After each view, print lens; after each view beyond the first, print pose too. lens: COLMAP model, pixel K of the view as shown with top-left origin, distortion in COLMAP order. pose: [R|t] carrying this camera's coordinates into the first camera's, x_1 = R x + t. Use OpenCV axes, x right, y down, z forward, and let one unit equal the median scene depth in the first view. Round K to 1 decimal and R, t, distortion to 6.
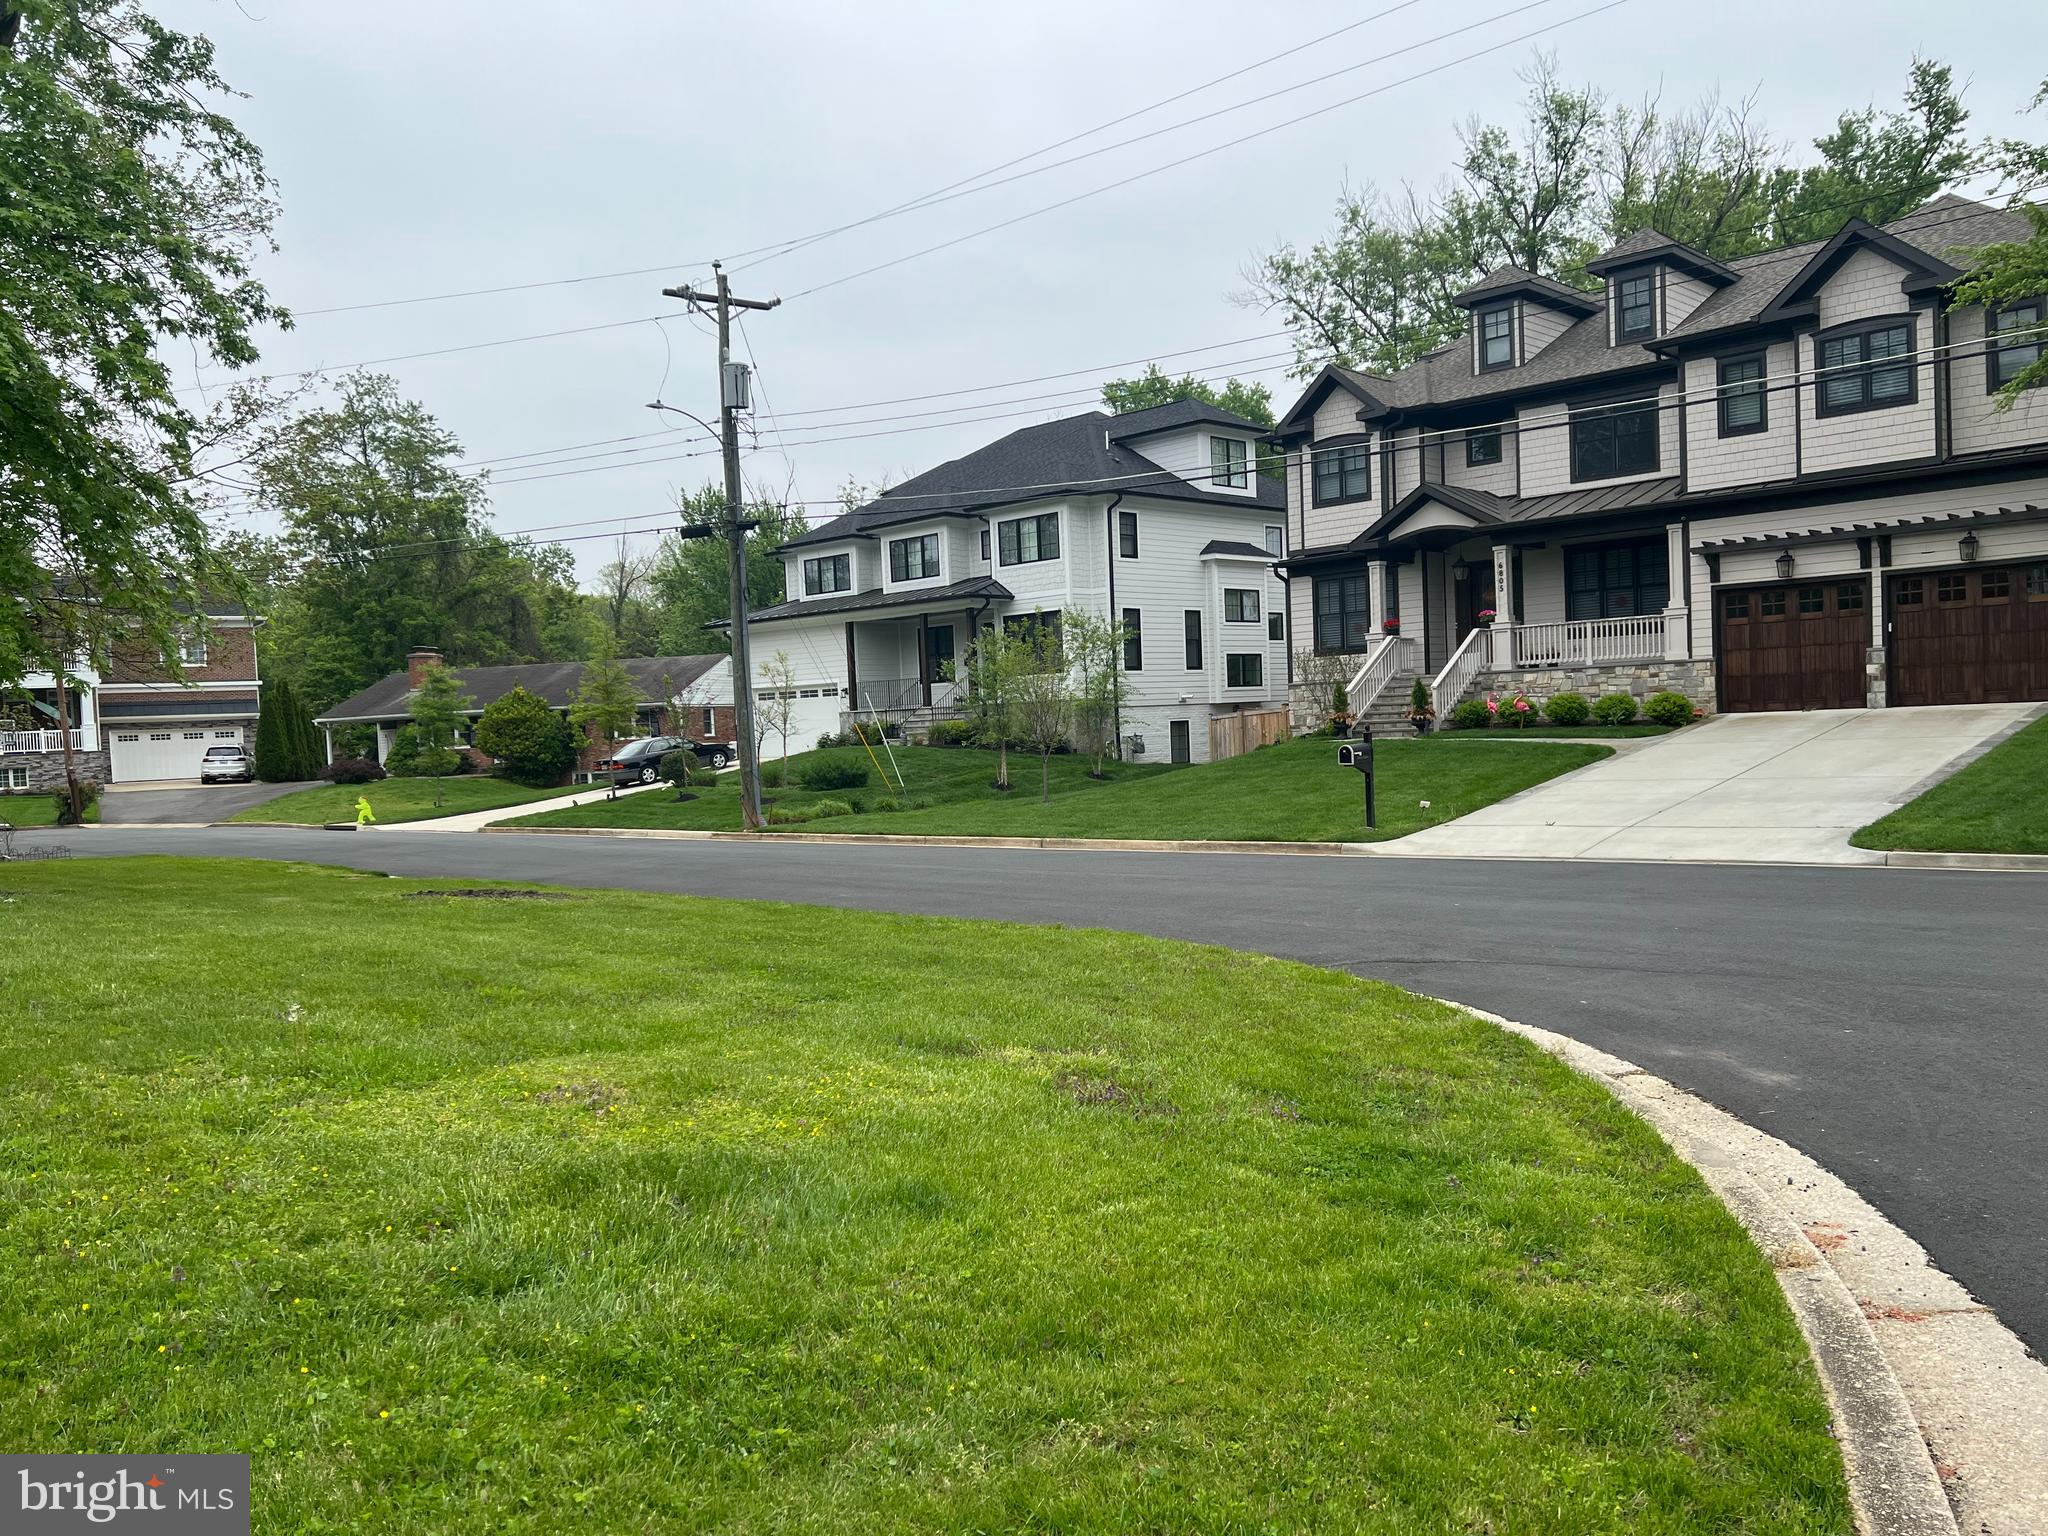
lens RADIAL K [[1508.9, 0, 1024.0], [0, 1508.9, 768.0], [0, 0, 1]] dist [0.005271, 0.003631]
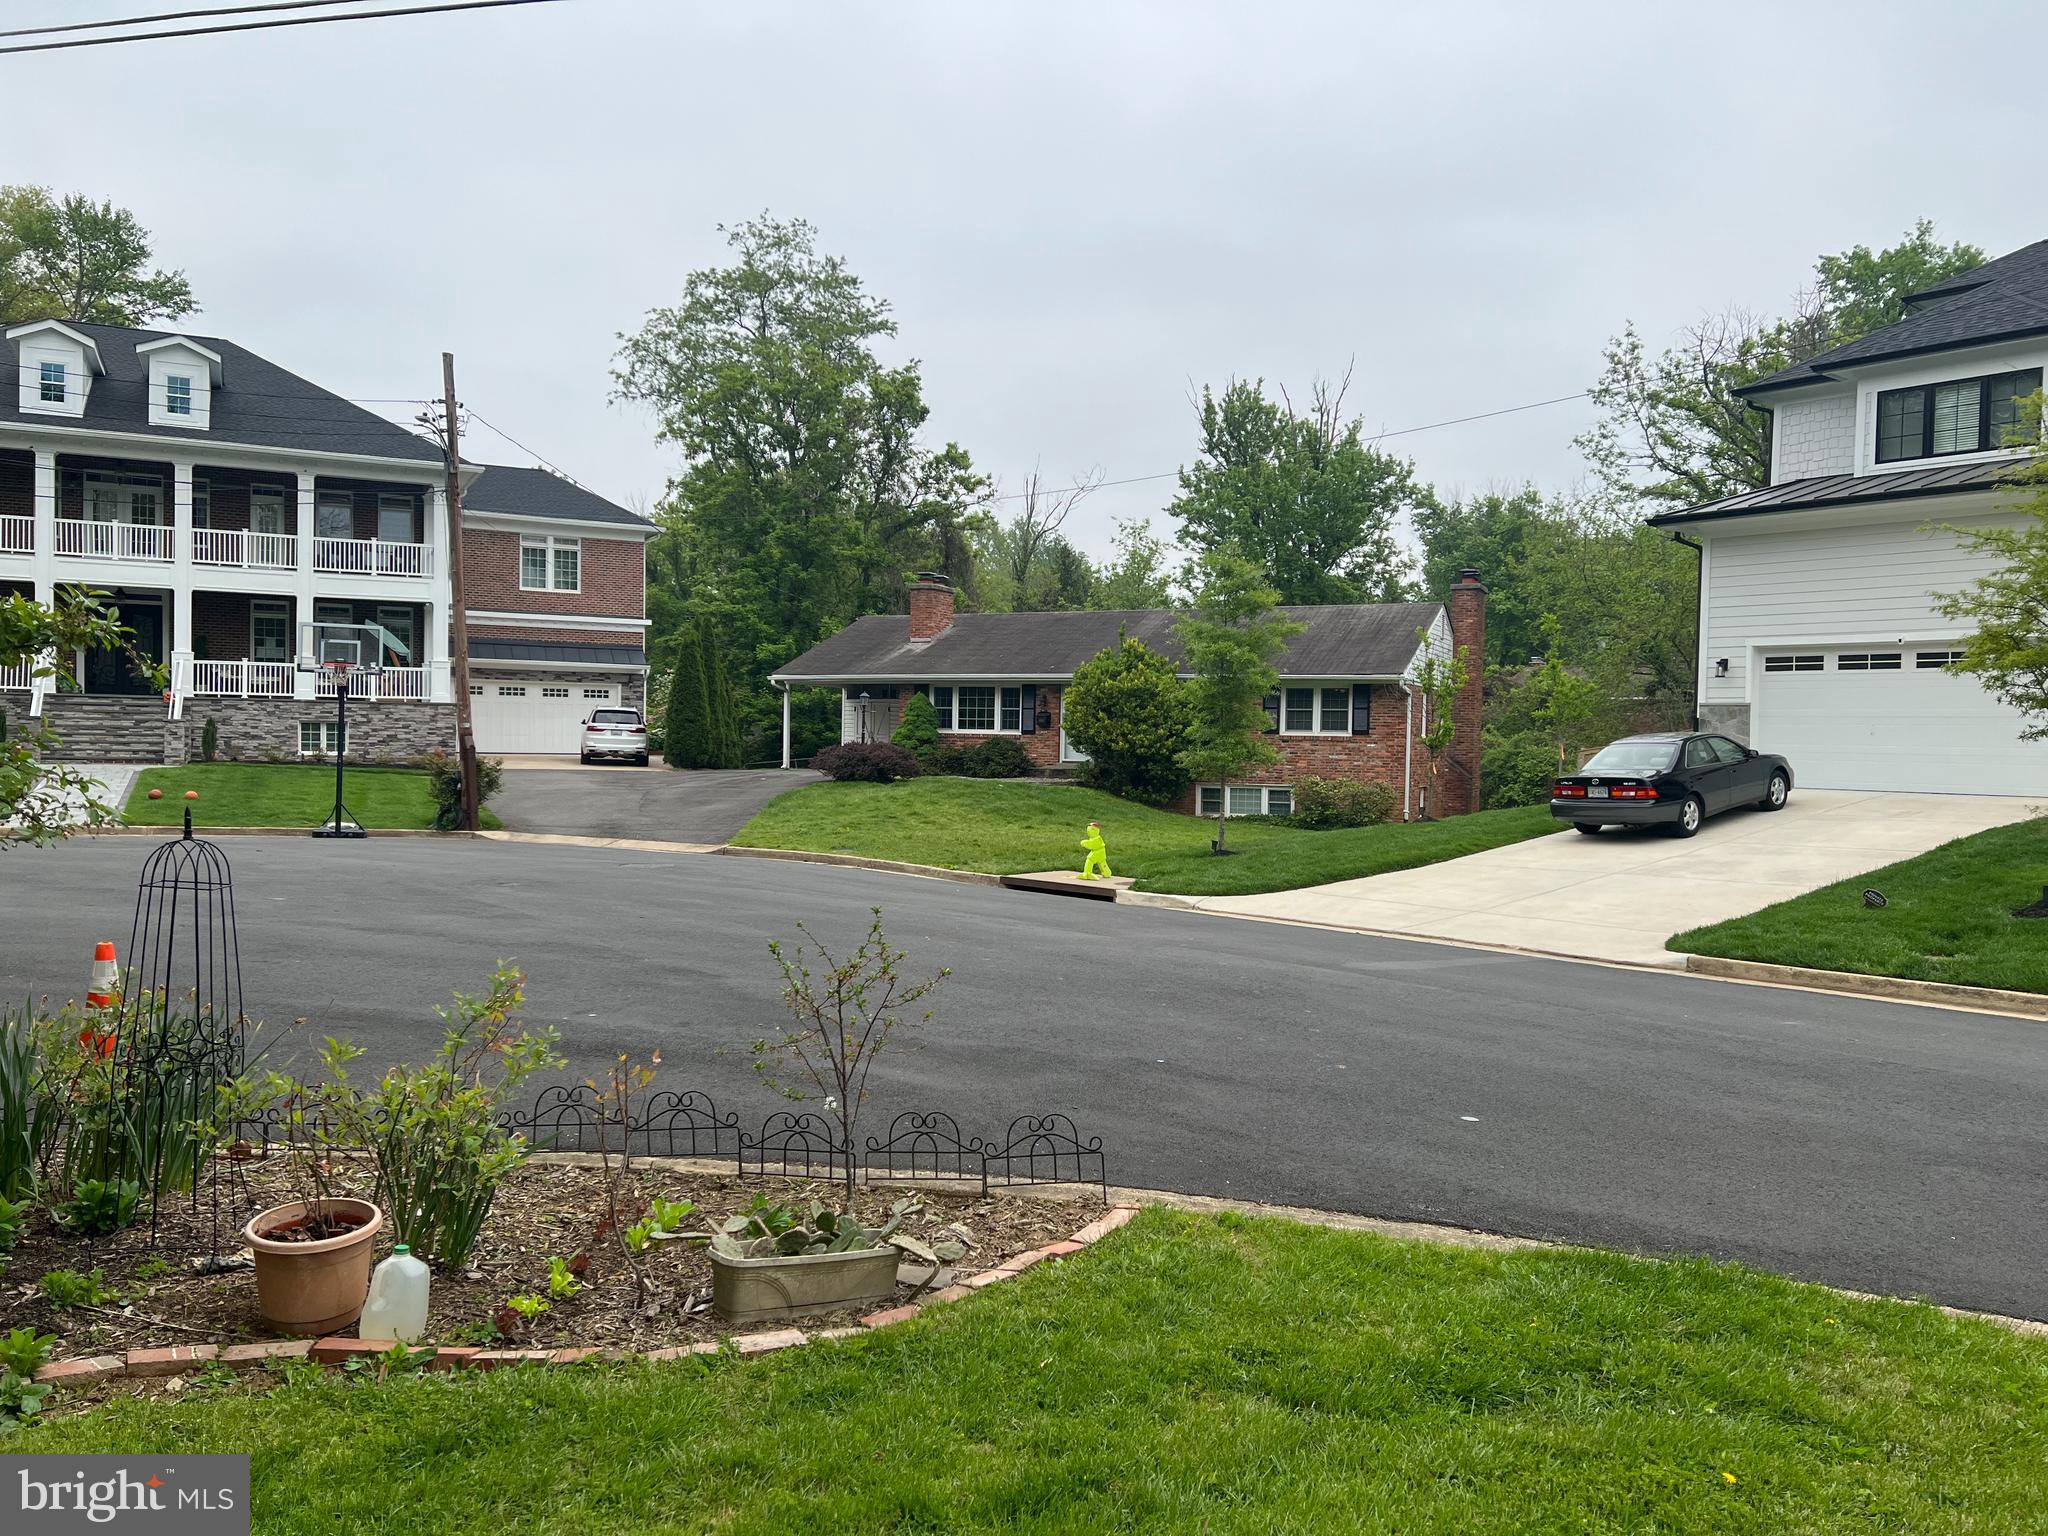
lens RADIAL K [[1536.6, 0, 1024.0], [0, 1536.6, 768.0], [0, 0, 1]] dist [0.087888, -0.100414]
pose [[0.990503, 0.062468, -0.122480, -0.270878], [-0.063946, 0.997920, -0.008166, 0.005402], [0.121715, 0.015920, 0.992437, 0.354674]]
